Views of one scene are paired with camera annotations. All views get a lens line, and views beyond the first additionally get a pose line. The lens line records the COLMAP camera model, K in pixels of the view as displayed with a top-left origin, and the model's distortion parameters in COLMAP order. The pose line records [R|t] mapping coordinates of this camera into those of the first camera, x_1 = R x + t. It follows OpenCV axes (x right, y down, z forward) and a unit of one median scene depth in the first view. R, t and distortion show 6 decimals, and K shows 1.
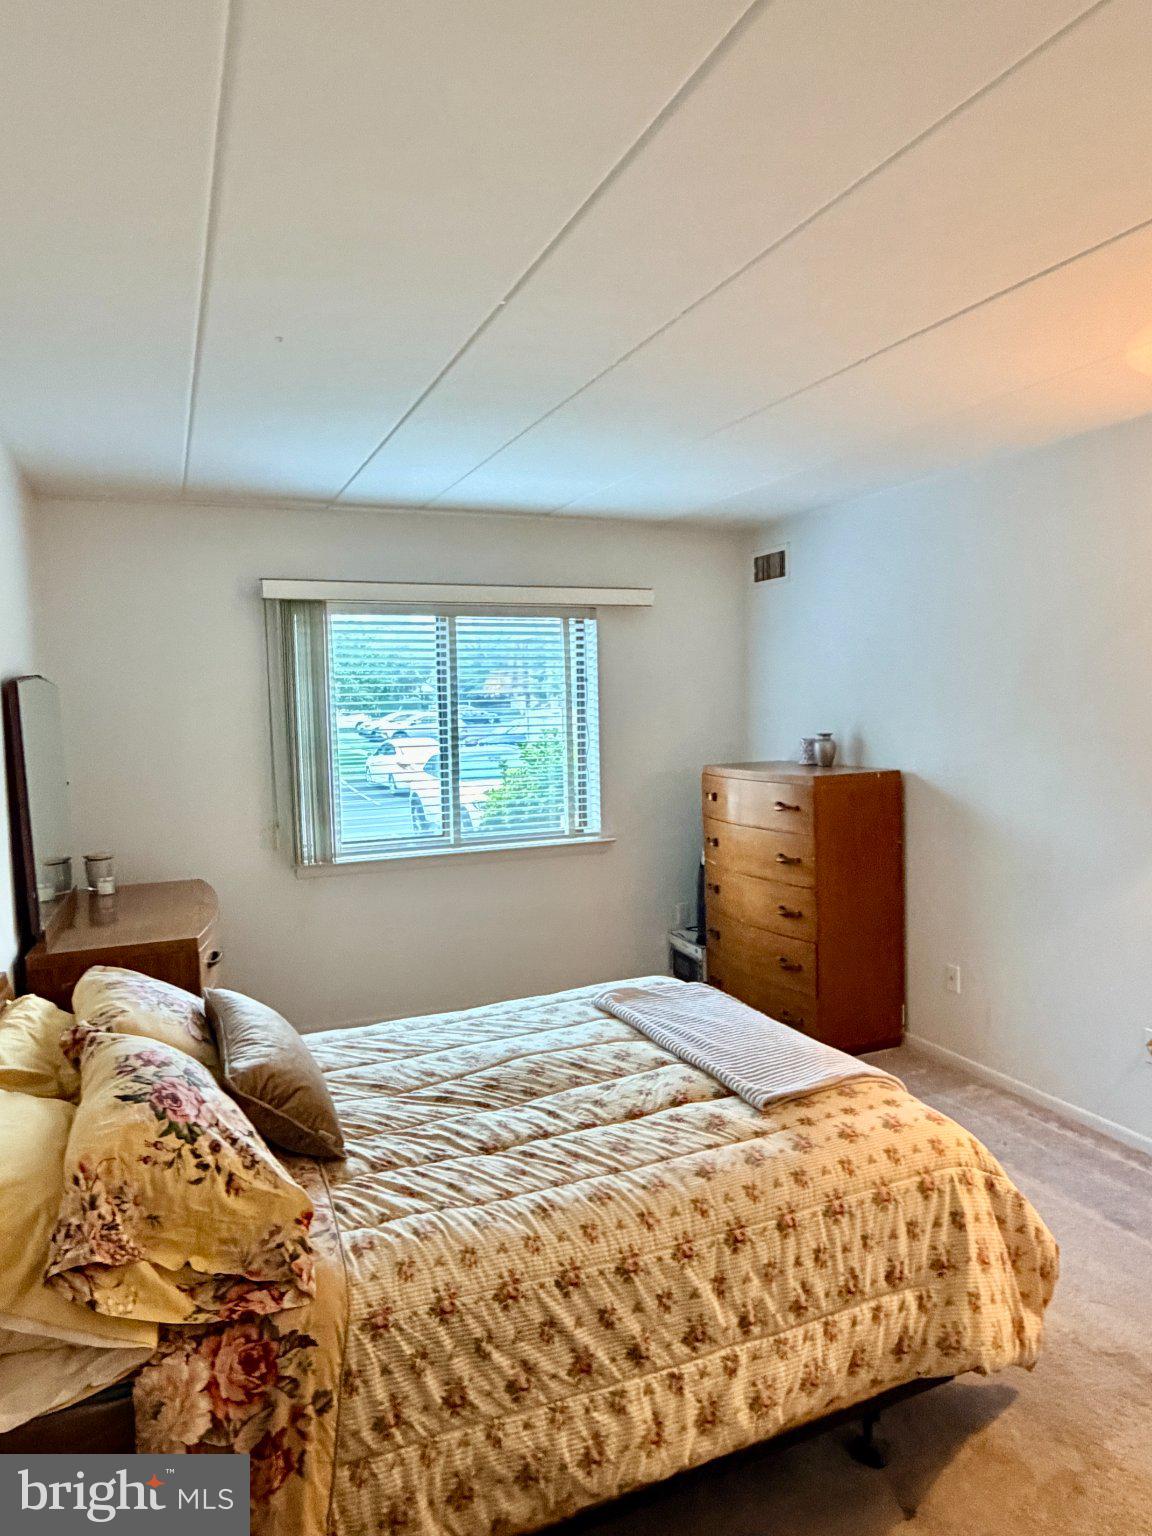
lens RADIAL K [[990.1, 0, 577.4], [0, 990.1, 768.5], [0, 0, 1]] dist [-0.000961, 0.005231]
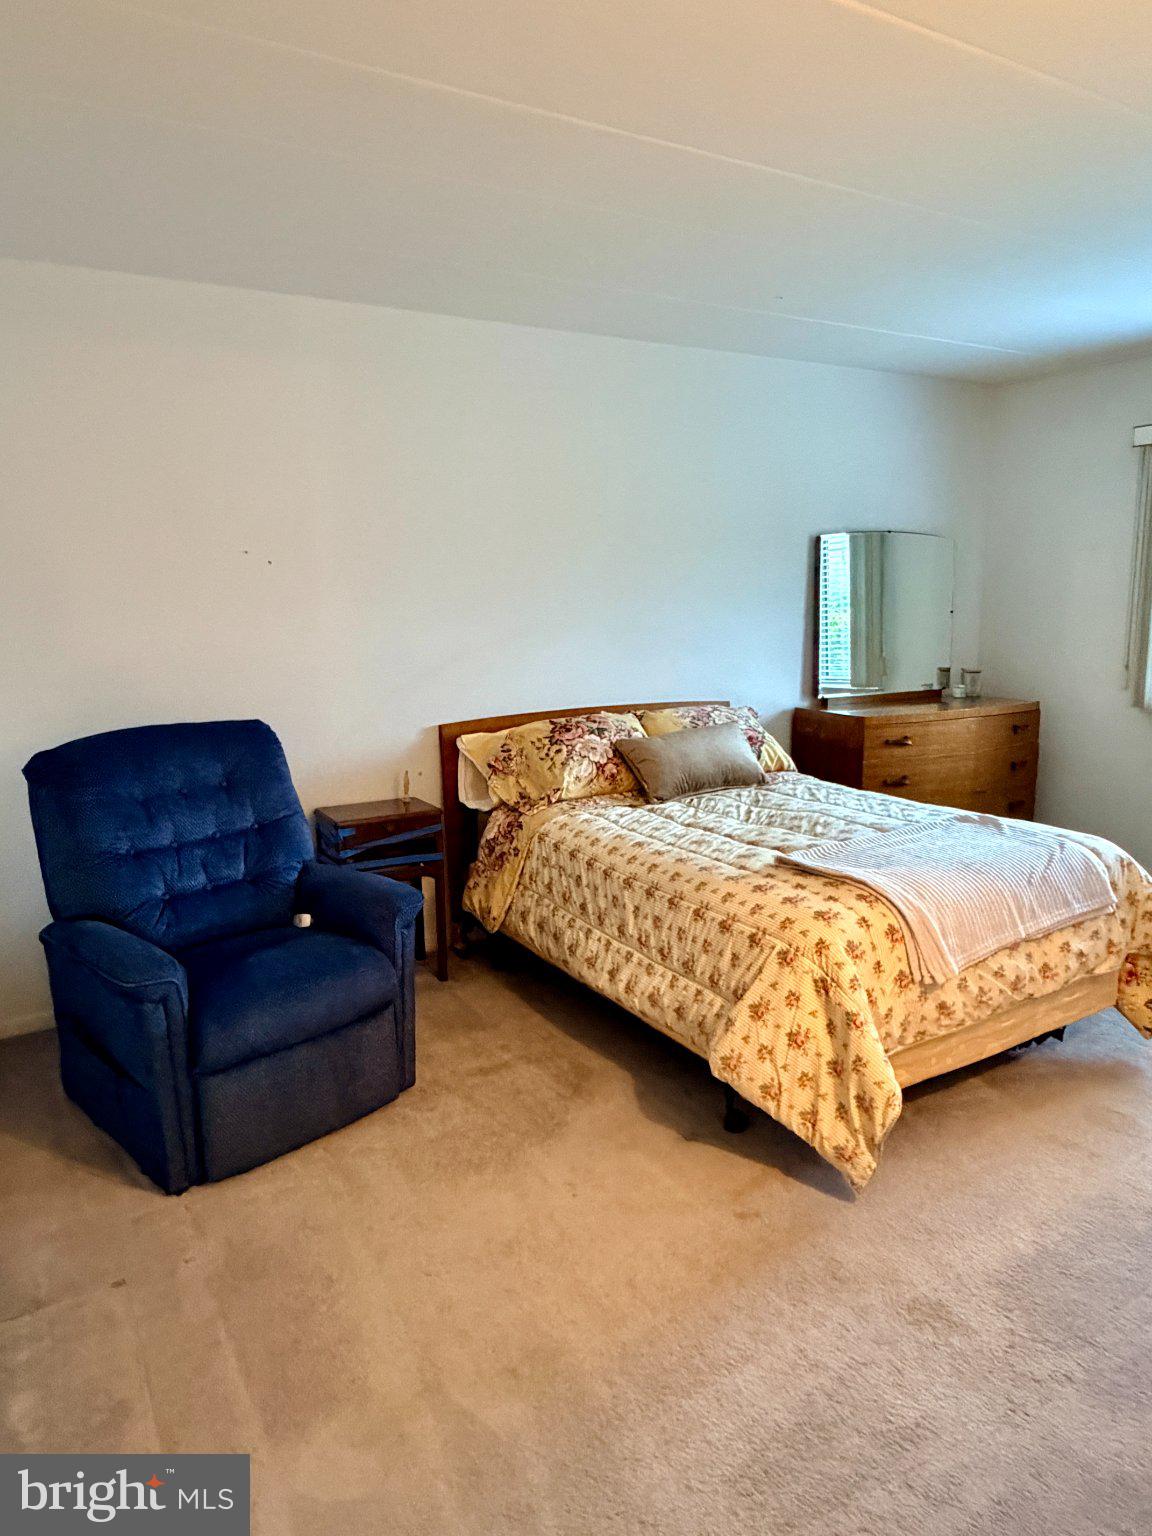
lens RADIAL K [[990.1, 0, 577.6], [0, 990.1, 766.1], [0, 0, 1]] dist [-0.000961, 0.005231]
pose [[0.124852, 0.195339, -0.972756, 1.588692], [-0.061287, 0.980074, 0.188942, -0.005055], [0.990281, 0.036028, 0.134336, 0.659917]]
